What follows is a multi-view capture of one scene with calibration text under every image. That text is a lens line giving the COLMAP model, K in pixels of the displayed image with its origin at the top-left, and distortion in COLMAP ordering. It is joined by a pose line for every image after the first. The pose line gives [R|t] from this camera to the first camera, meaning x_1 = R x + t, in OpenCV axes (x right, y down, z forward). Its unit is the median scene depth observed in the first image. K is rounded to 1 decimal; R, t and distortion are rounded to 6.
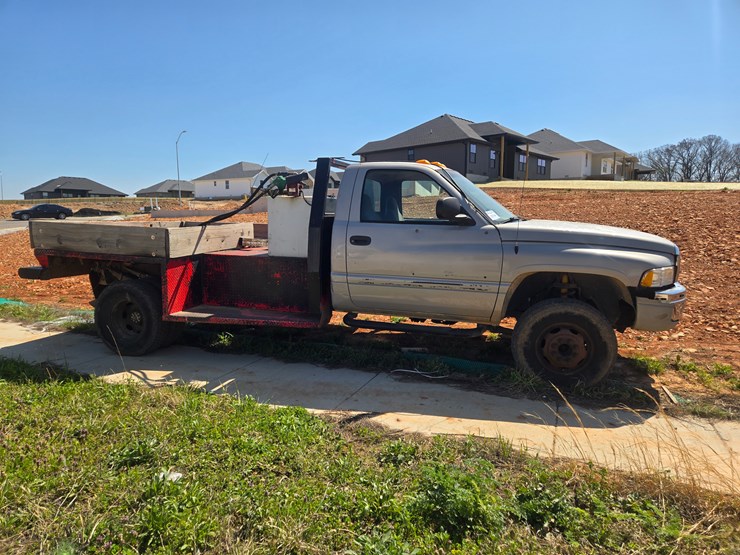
lens RADIAL K [[496.3, 0, 364.8], [0, 496.3, 280.4], [0, 0, 1]] dist [0.073249, -0.050574]
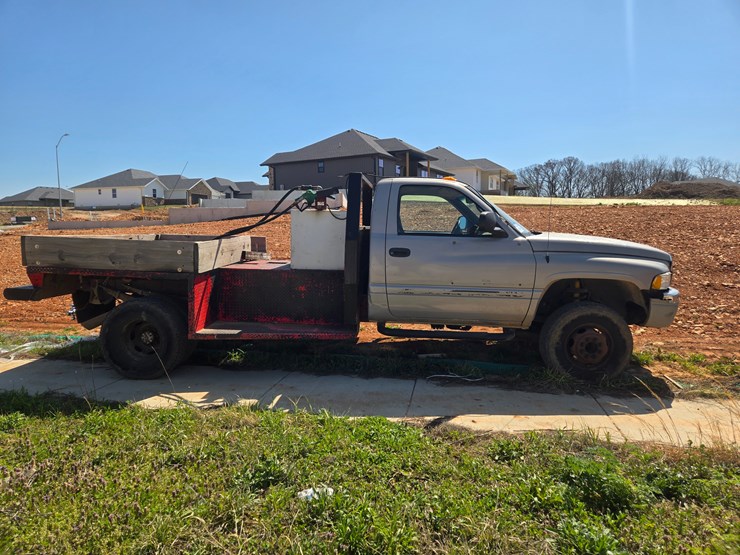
lens RADIAL K [[496.3, 0, 366.8], [0, 496.3, 271.8], [0, 0, 1]] dist [0.073249, -0.050574]
pose [[0.977816, -0.019923, 0.208515, -0.268287], [0.027958, 0.998973, -0.035654, -0.004143], [-0.207590, 0.040693, 0.977369, -0.002827]]
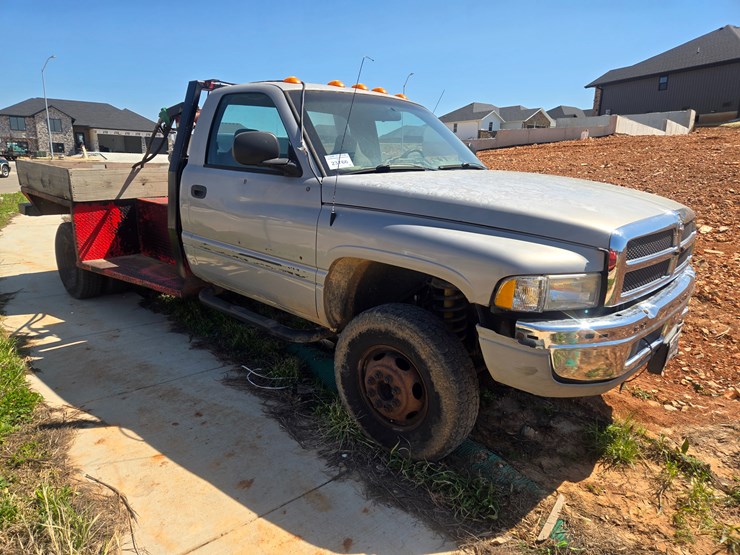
lens RADIAL K [[496.3, 0, 363.2], [0, 496.3, 282.2], [0, 0, 1]] dist [0.073249, -0.050574]
pose [[0.889966, 0.122092, -0.439380, 0.515034], [-0.073337, 0.989271, 0.126347, -0.053699], [0.450092, -0.080222, 0.889372, 0.384309]]
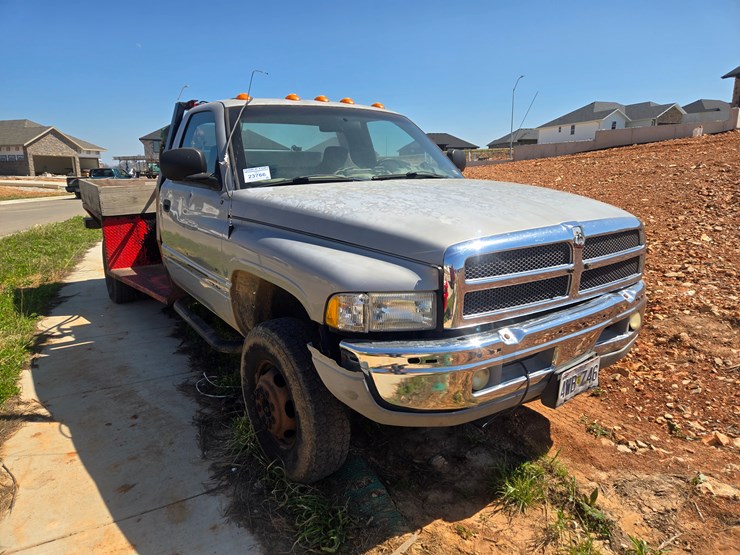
lens RADIAL K [[496.3, 0, 367.4], [0, 496.3, 281.6], [0, 0, 1]] dist [0.073249, -0.050574]
pose [[0.773403, 0.128604, -0.620733, 0.694334], [-0.065973, 0.990217, 0.122954, -0.073159], [0.630472, -0.054141, 0.774321, 0.517915]]
